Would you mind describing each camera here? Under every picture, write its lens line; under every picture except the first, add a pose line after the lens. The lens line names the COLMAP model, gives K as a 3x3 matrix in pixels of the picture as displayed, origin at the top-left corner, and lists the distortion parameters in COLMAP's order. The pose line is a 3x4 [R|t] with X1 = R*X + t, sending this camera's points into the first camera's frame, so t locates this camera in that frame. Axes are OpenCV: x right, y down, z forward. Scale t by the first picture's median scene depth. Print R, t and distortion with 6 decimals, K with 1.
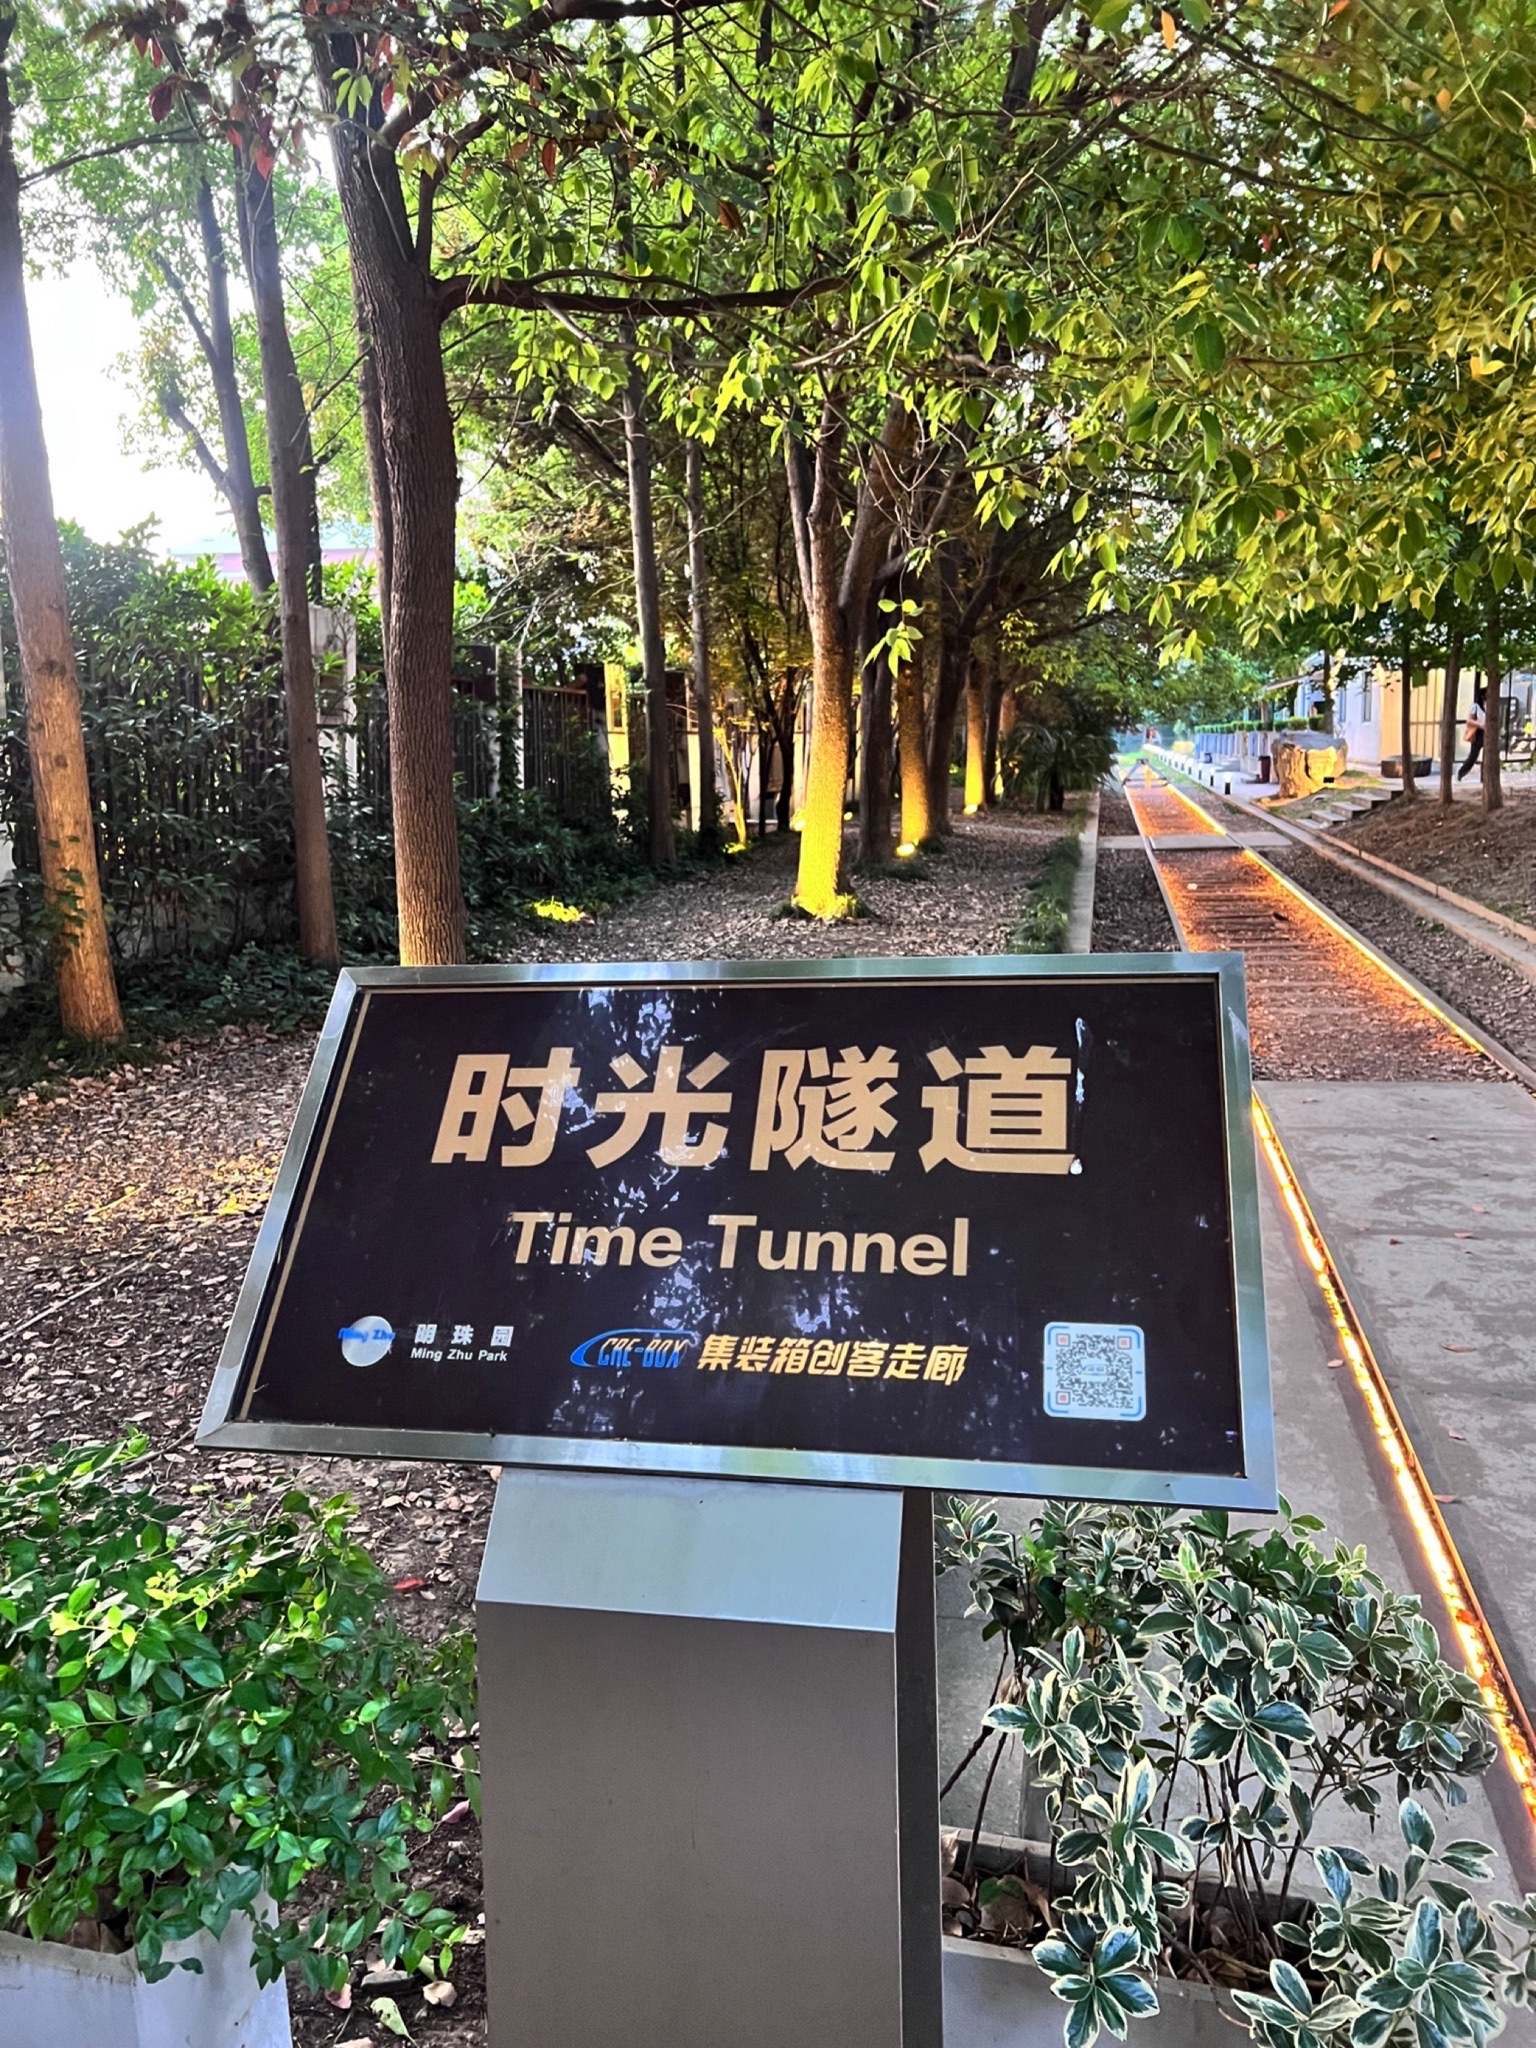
lens RADIAL K [[1557.3, 0, 757.5], [0, 1557.3, 1022.5], [0, 0, 1]] dist [0.010158, 0.000829]
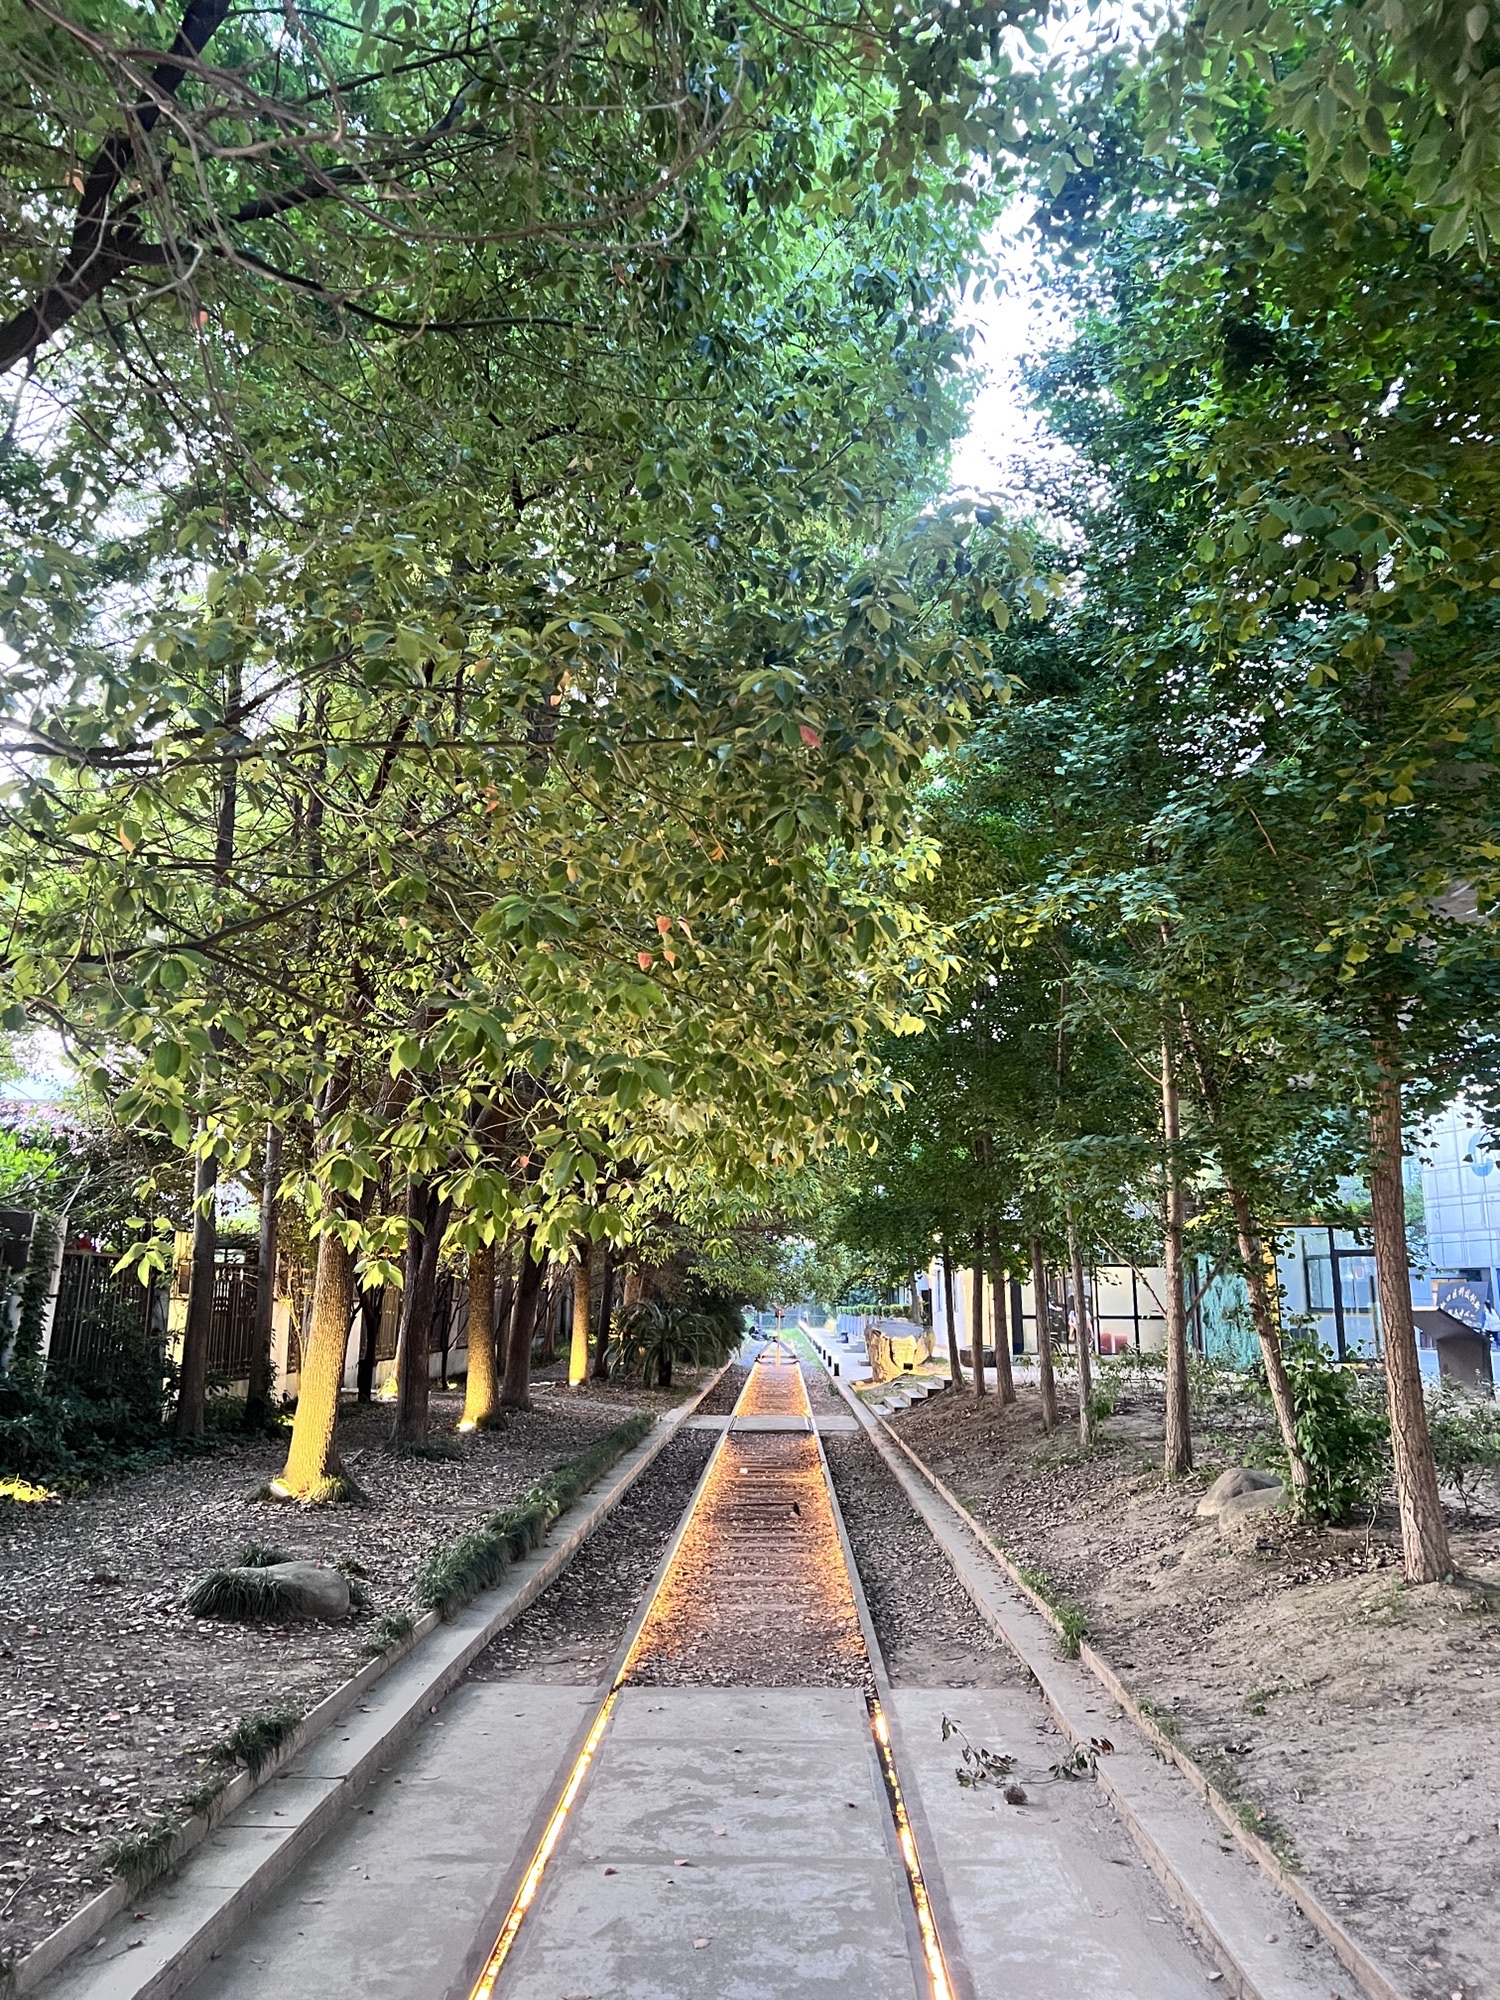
lens RADIAL K [[1520.8, 0, 739.8], [0, 1520.8, 998.6], [0, 0, 1]] dist [0.010158, 0.000829]
pose [[0.985459, 0.069106, 0.155228, 0.107811], [-0.007098, 0.929504, -0.368743, -0.006738], [-0.169767, 0.362279, 0.916479, -0.038810]]
